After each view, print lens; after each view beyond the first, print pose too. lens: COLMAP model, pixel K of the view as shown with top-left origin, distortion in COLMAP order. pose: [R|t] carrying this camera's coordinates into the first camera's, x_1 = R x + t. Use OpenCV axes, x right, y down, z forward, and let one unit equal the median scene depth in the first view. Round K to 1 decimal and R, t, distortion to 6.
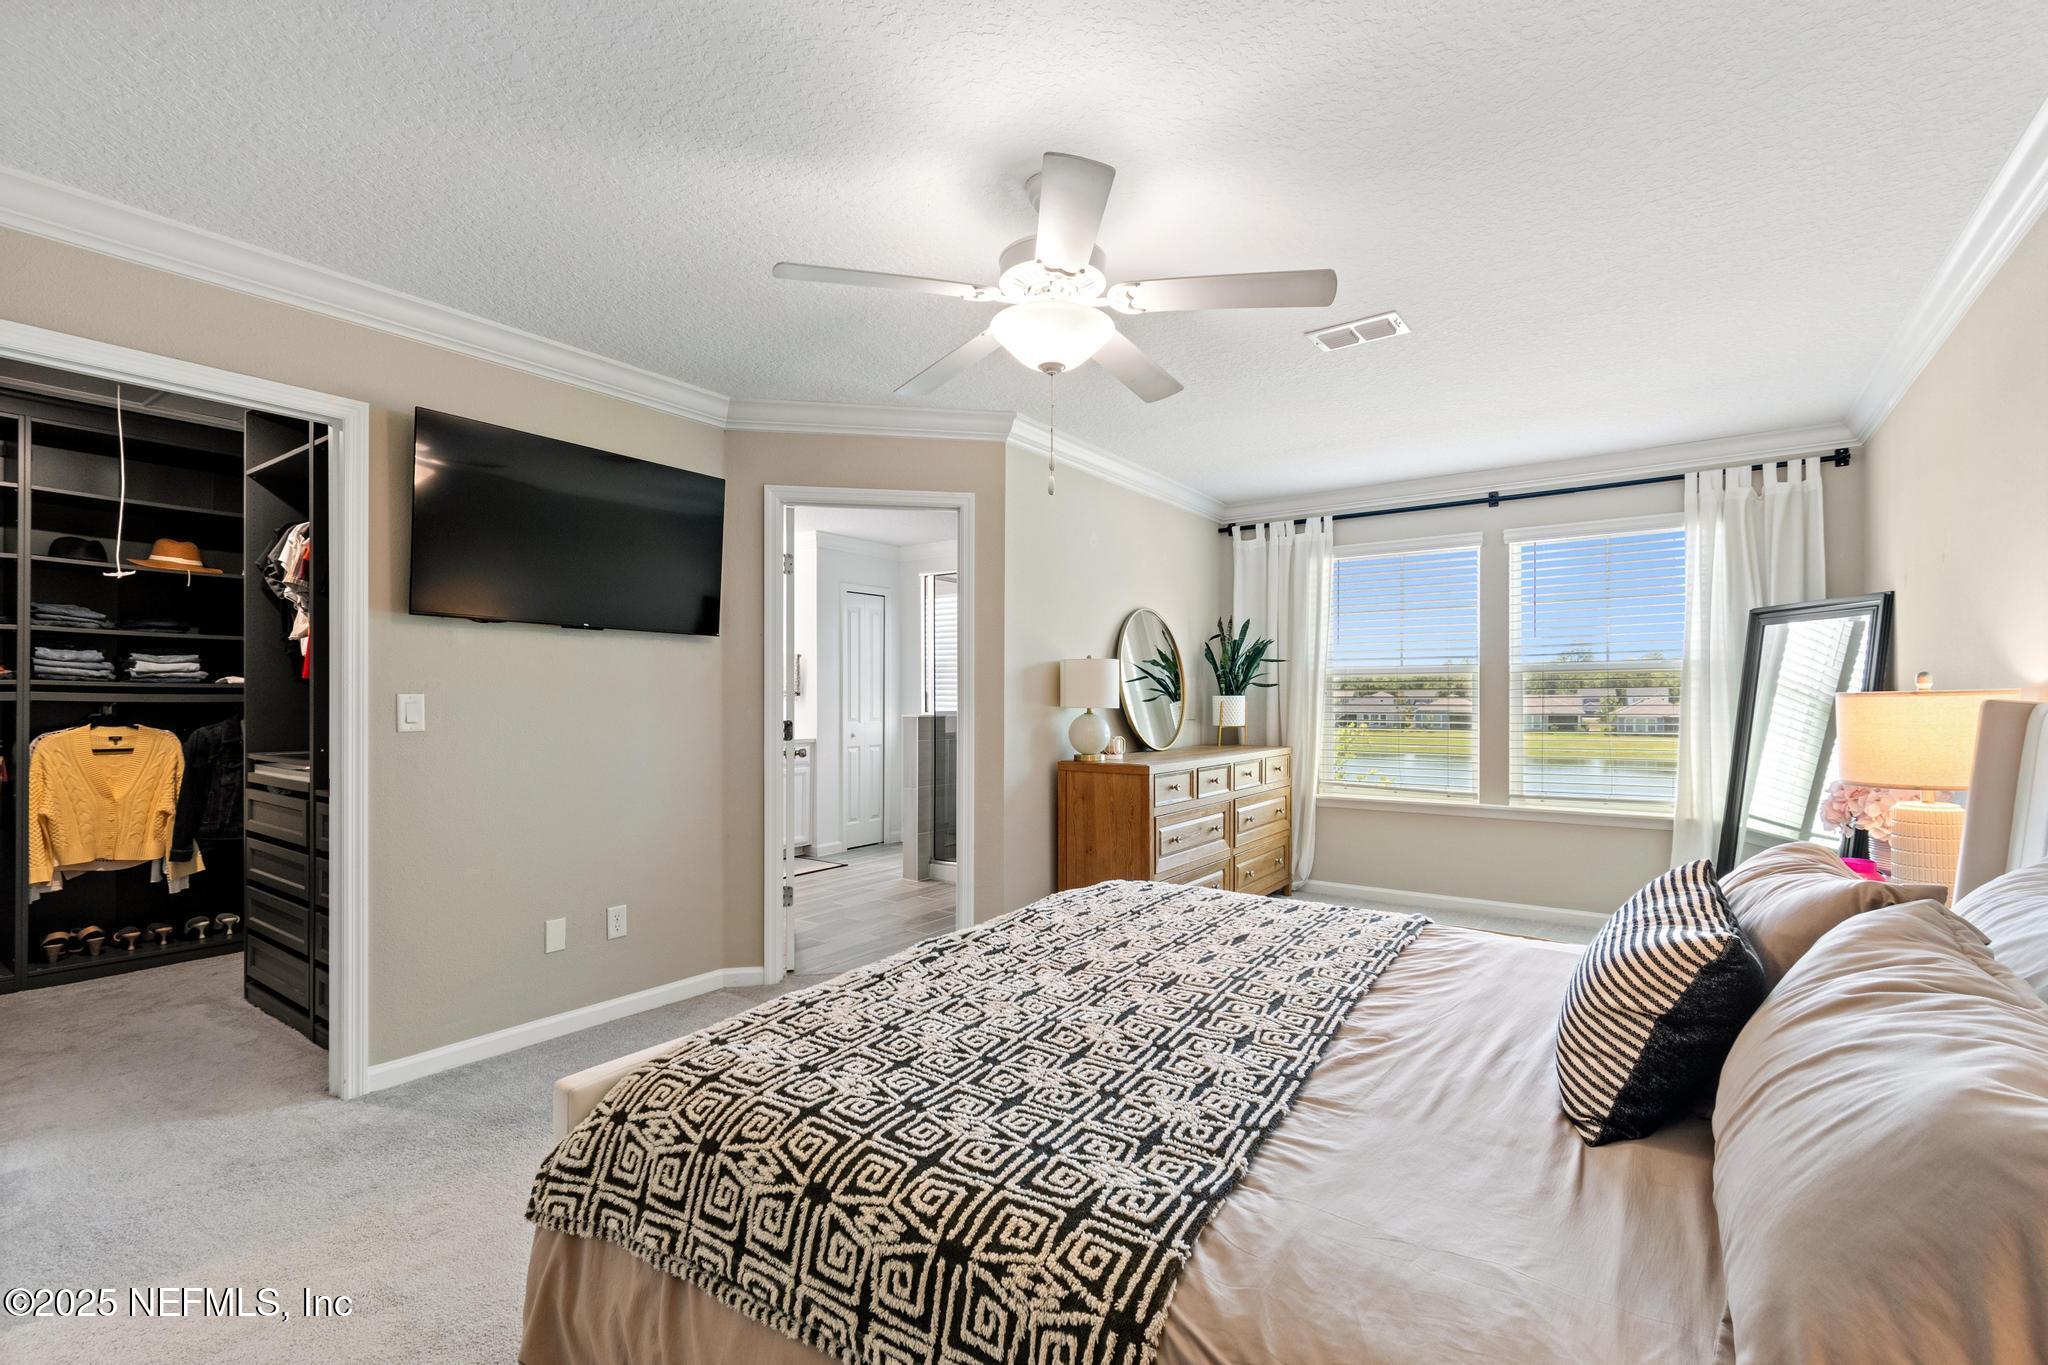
lens RADIAL K [[910.8, 0, 1024.1], [0, 910.8, 695.2], [0, 0, 1]] dist [0.002513, -0.000721]
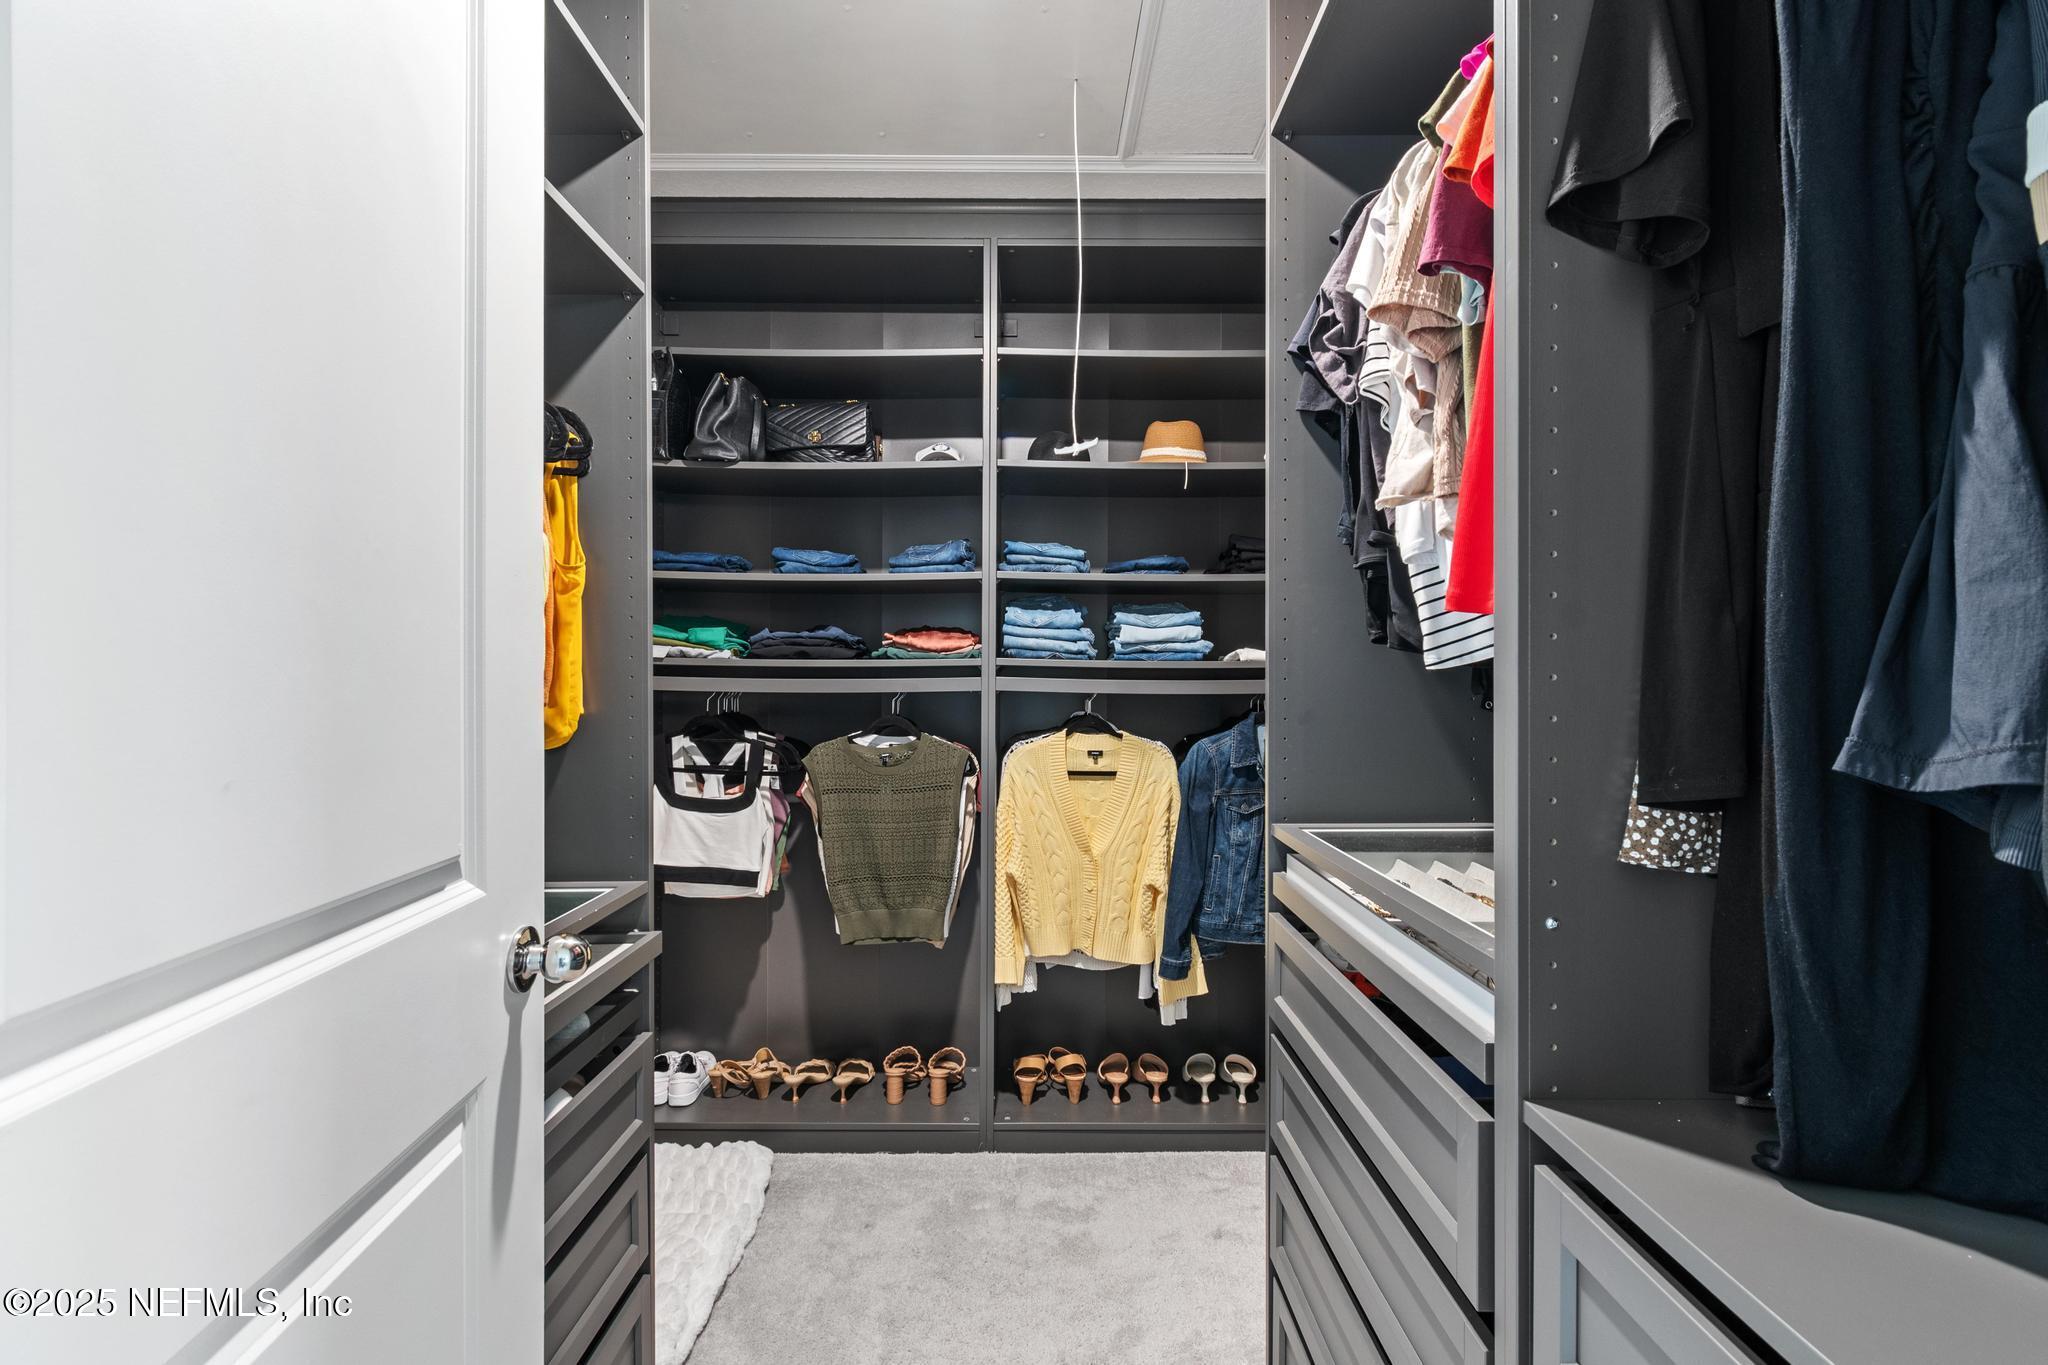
lens RADIAL K [[910.8, 0, 1024.1], [0, 910.8, 695.2], [0, 0, 1]] dist [0.002513, -0.000721]
pose [[0.574922, 0.006826, -0.818180, -0.521112], [0.001993, 0.999951, 0.009743, 0.002561], [0.818206, -0.007232, 0.574880, 0.604653]]
